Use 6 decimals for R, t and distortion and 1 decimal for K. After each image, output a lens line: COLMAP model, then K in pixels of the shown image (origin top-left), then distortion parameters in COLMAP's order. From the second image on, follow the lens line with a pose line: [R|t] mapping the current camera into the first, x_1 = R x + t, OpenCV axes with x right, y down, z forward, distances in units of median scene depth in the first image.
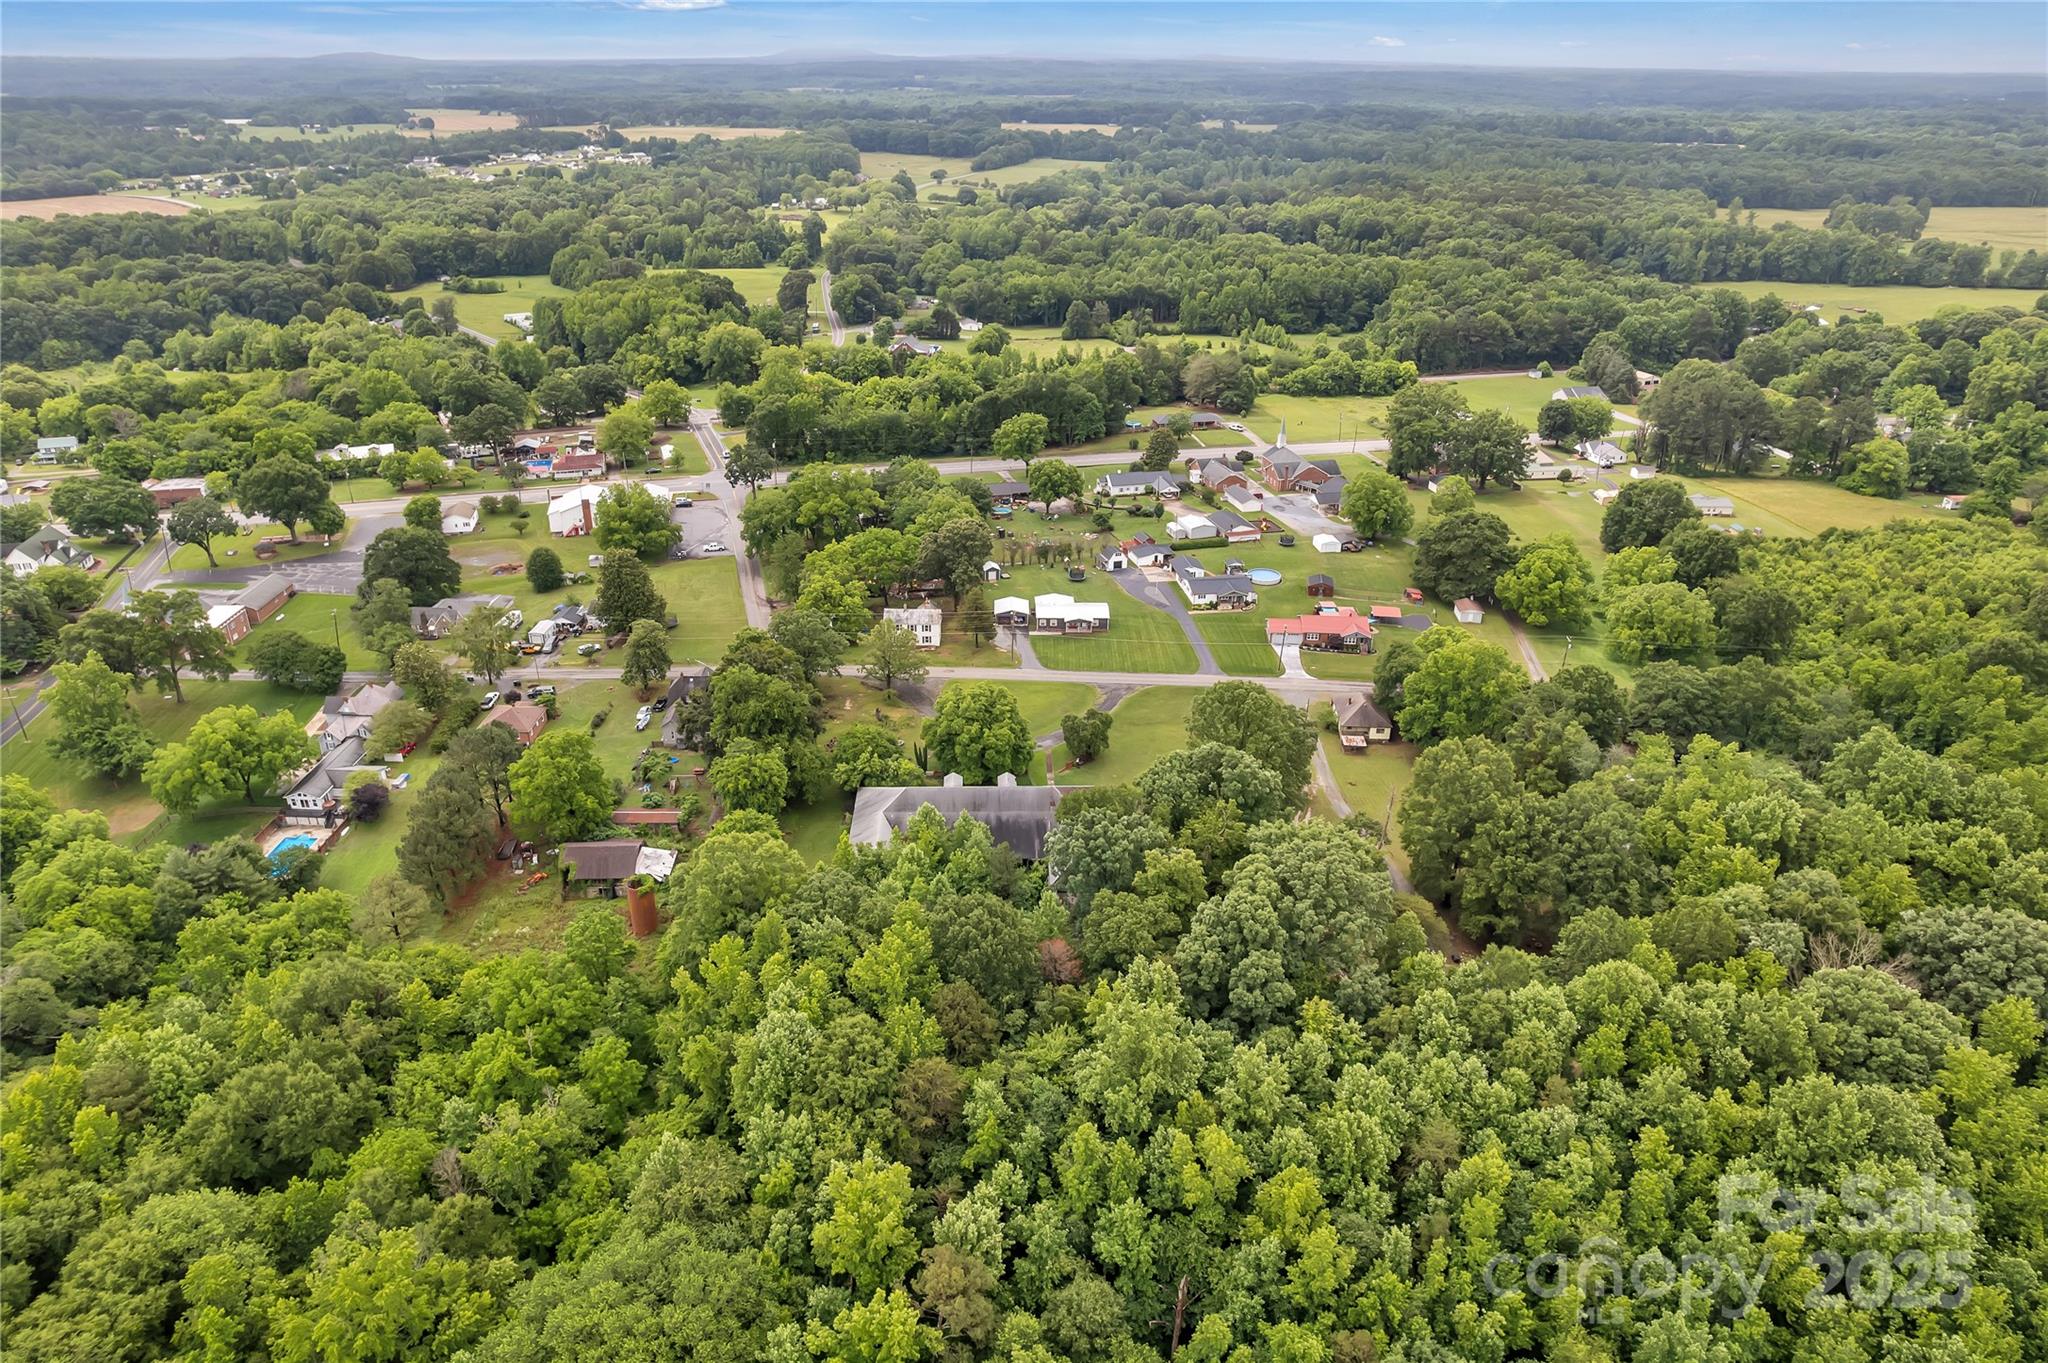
lens RADIAL K [[1316.4, 0, 1024.0], [0, 1316.4, 681.5], [0, 0, 1]] dist [-0.072464, 0.061772]
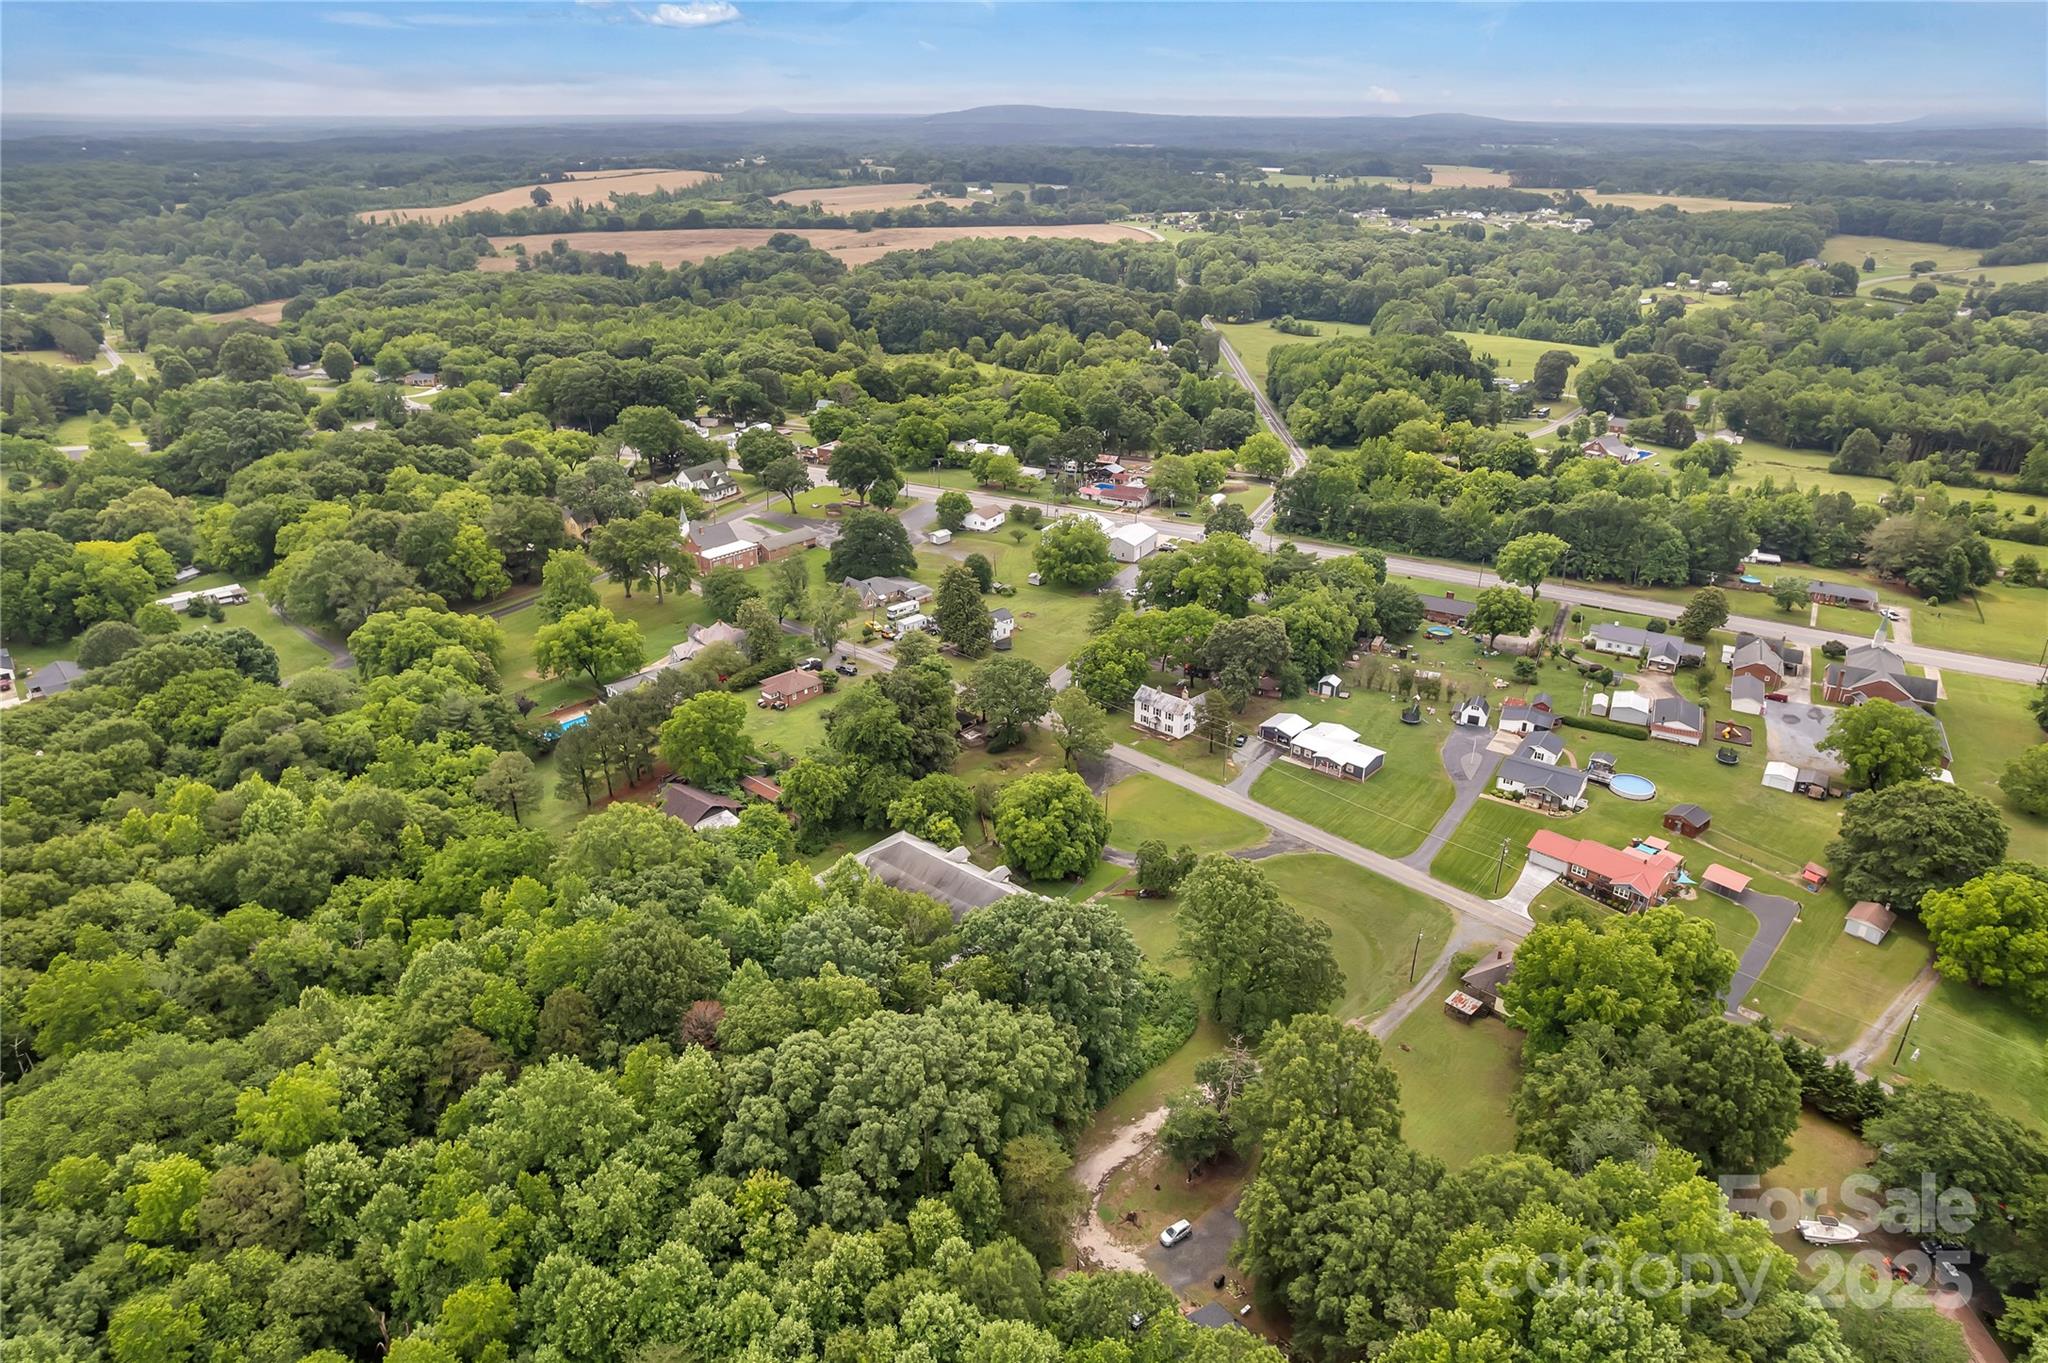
lens RADIAL K [[1316.4, 0, 1024.0], [0, 1316.4, 681.5], [0, 0, 1]] dist [-0.072464, 0.061772]
pose [[0.743054, 0.267731, -0.613344, 0.284040], [-0.292069, 0.954337, 0.062743, -0.063142], [0.602135, 0.132517, 0.787320, 0.130552]]
